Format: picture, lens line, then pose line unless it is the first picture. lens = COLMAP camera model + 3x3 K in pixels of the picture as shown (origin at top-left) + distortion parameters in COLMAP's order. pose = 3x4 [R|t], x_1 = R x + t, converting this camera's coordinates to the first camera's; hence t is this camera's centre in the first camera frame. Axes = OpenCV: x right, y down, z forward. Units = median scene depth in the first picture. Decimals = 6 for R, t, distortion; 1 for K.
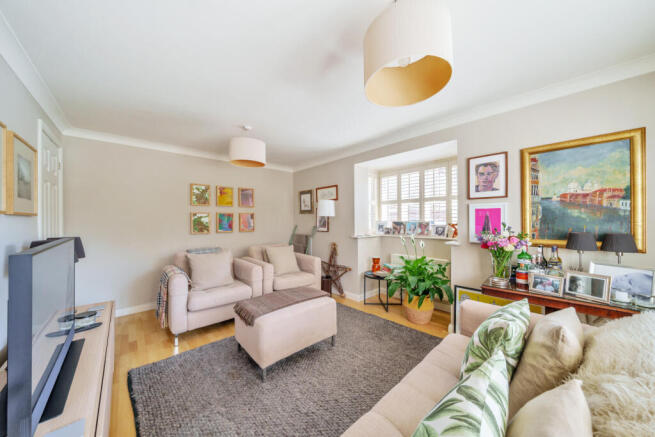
lens RADIAL K [[226.9, 0, 327.5], [0, 226.9, 218.5], [0, 0, 1]] dist [0.000411, 0.000022]
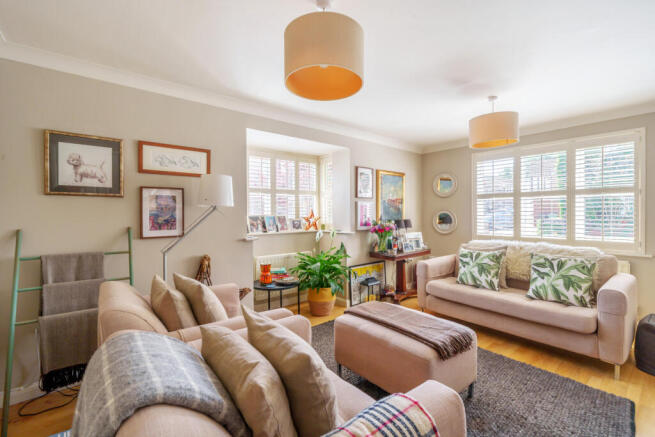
lens RADIAL K [[277.9, 0, 327.5], [0, 277.9, 218.5], [0, 0, 1]] dist [-0.001079, -0.000081]
pose [[0.055727, -0.010522, 0.998391, -0.655192], [-0.000269, 0.999944, 0.010553, 0.012963], [-0.998446, -0.000857, 0.055721, 0.703416]]
